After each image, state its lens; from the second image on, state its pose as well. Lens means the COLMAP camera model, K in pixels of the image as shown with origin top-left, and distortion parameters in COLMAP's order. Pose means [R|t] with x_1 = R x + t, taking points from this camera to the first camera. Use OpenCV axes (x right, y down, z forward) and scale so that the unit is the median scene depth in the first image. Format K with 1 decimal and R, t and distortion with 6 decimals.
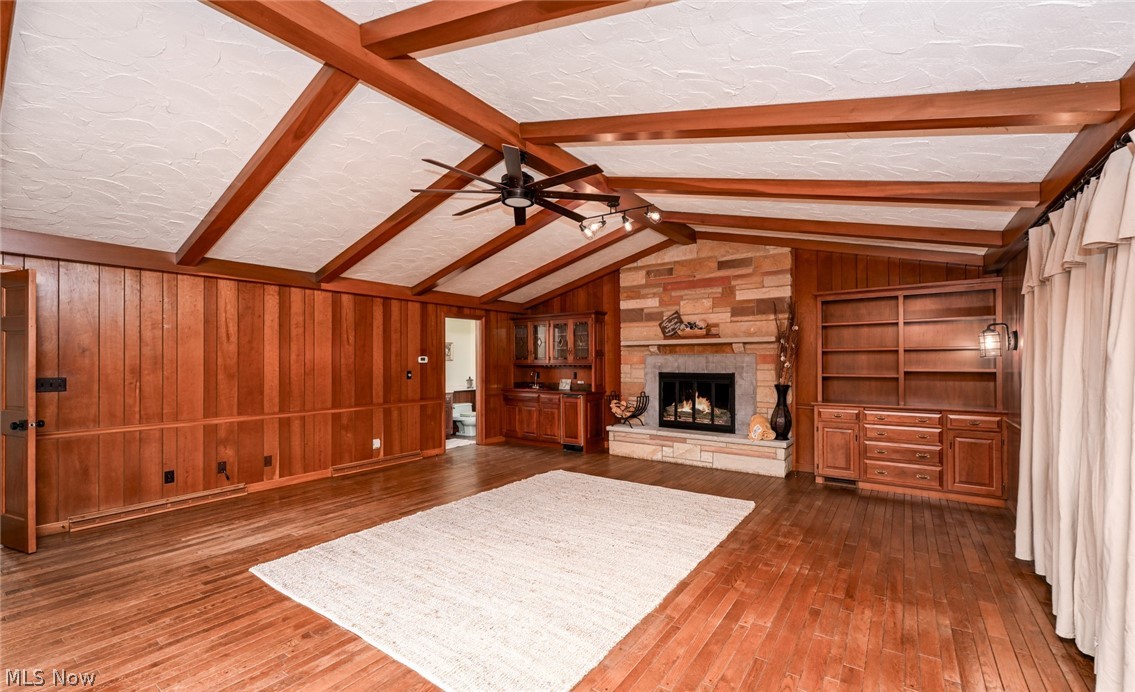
lens RADIAL K [[461.4, 0, 567.5], [0, 461.4, 346.0], [0, 0, 1]] dist [0.000014, -0.000038]
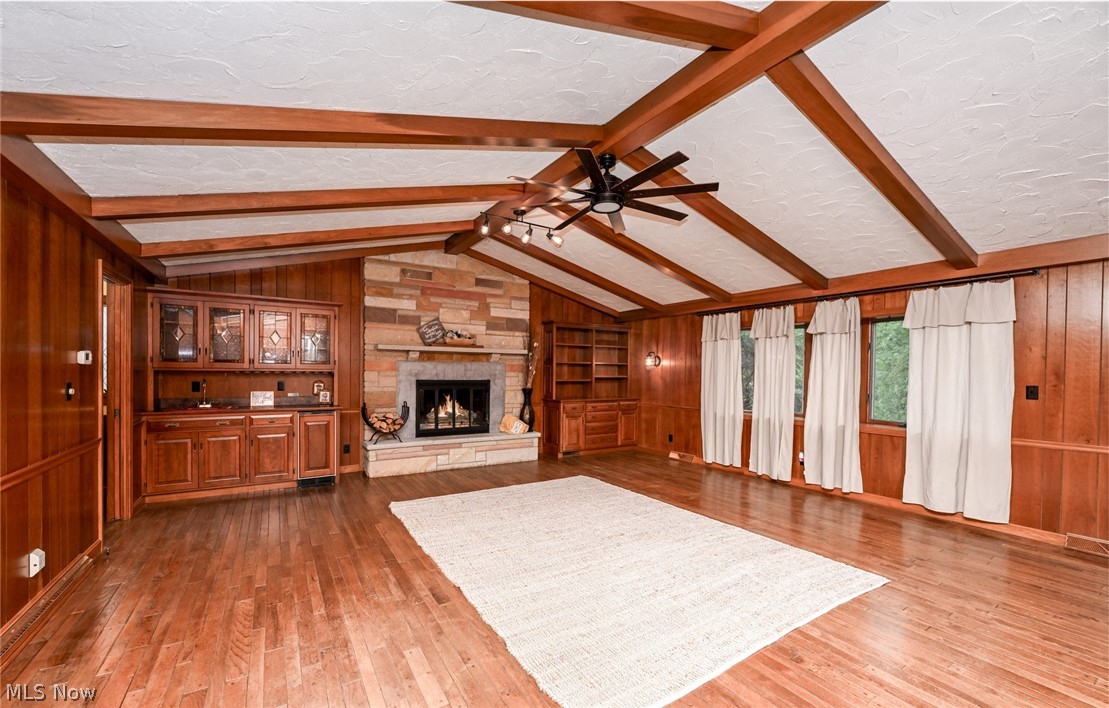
lens RADIAL K [[451.7, 0, 555.4], [0, 451.7, 369.1], [0, 0, 1]] dist [-0.002023, -0.000142]
pose [[0.372512, 0.011695, 0.927954, -0.594410], [-0.043850, 0.999026, 0.005012, 0.018860], [-0.926991, -0.042558, 0.372662, 0.420634]]
